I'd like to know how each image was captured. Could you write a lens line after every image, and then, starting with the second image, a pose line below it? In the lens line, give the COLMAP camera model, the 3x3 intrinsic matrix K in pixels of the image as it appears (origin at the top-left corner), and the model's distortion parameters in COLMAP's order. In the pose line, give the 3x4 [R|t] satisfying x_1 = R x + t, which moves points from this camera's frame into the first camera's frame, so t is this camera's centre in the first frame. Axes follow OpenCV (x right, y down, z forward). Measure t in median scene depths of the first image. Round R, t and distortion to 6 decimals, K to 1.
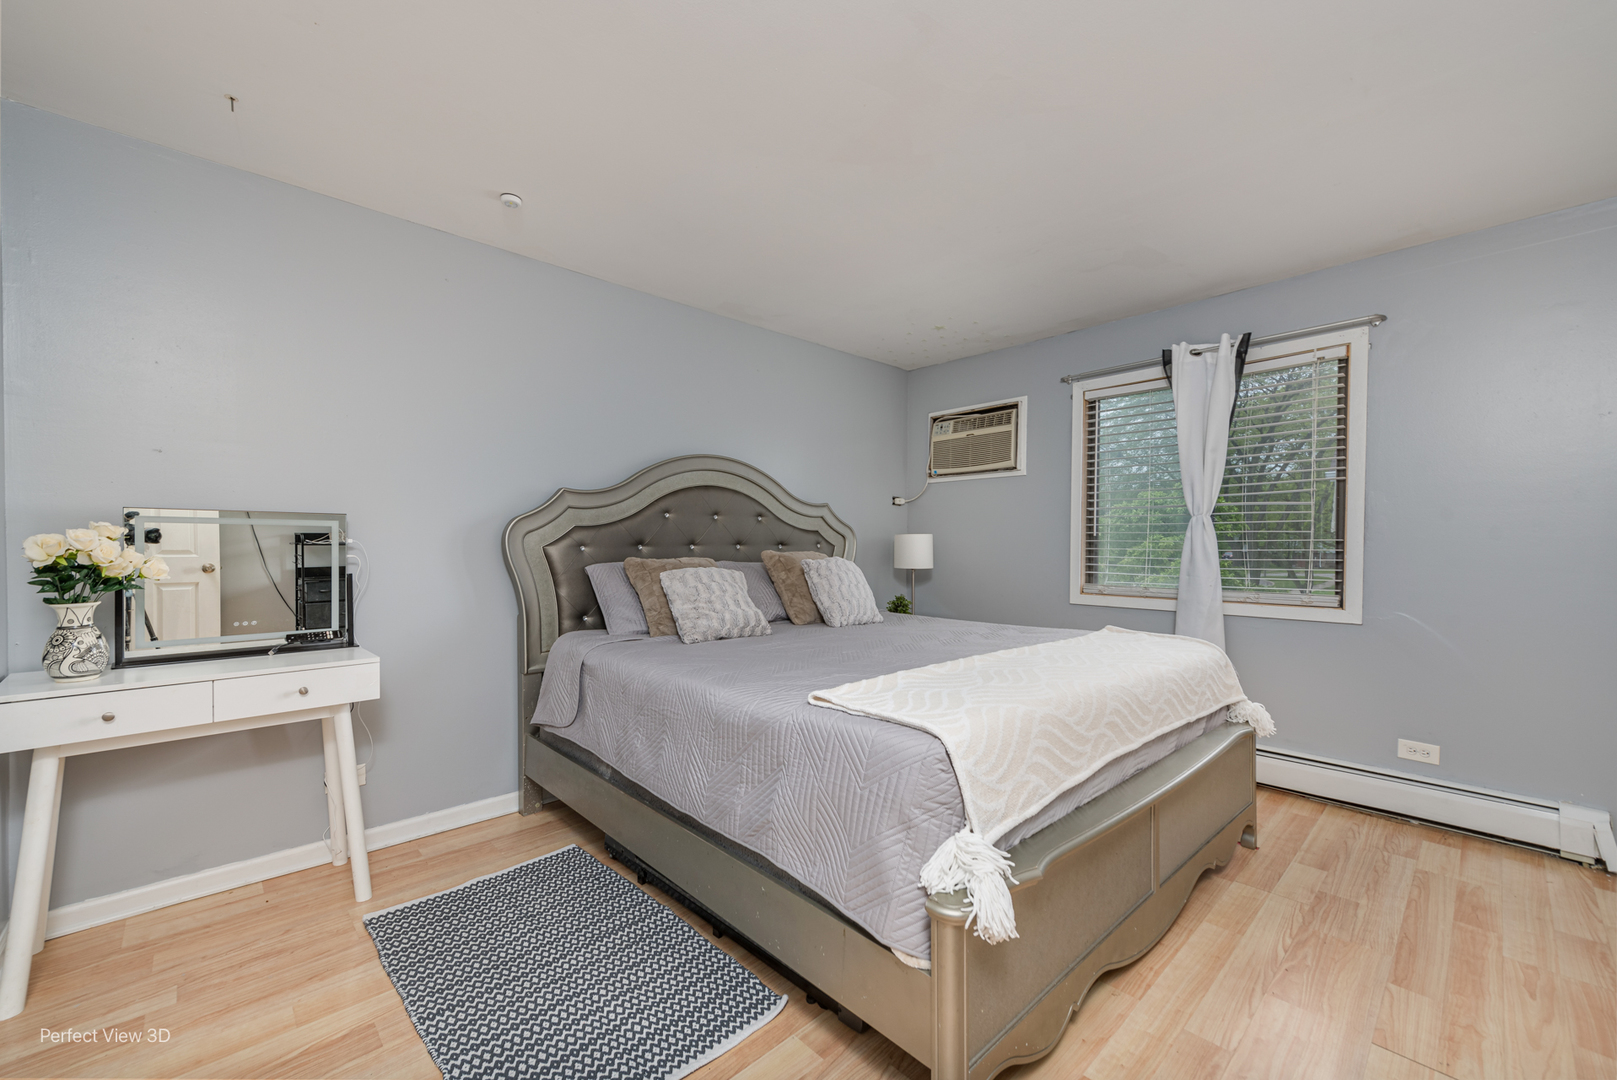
lens RADIAL K [[649.2, 0, 798.5], [0, 649.2, 544.0], [0, 0, 1]] dist [0.001446, 0.000148]
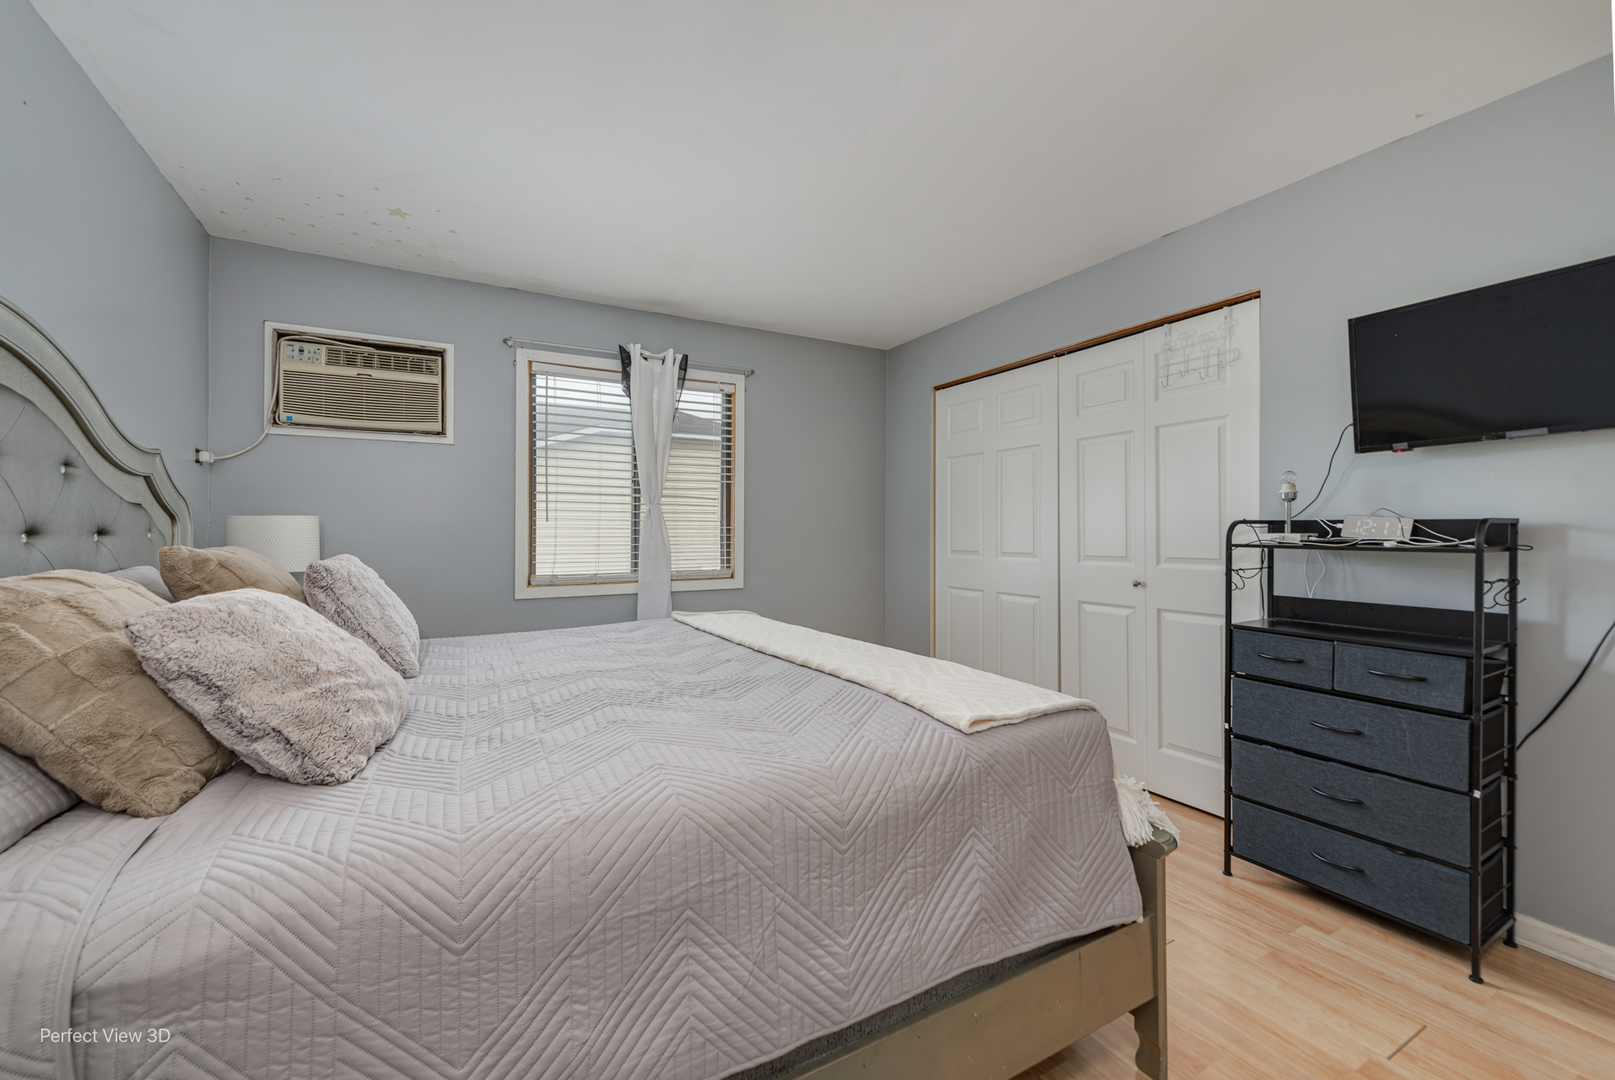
lens RADIAL K [[627.3, 0, 807.5], [0, 627.3, 540.0], [0, 0, 1]] dist [0.000290, -0.000025]
pose [[0.244396, -0.009591, 0.969628, -0.349316], [-0.000395, 0.999950, 0.009990, 0.003711], [-0.969675, -0.002825, 0.244380, 0.467407]]
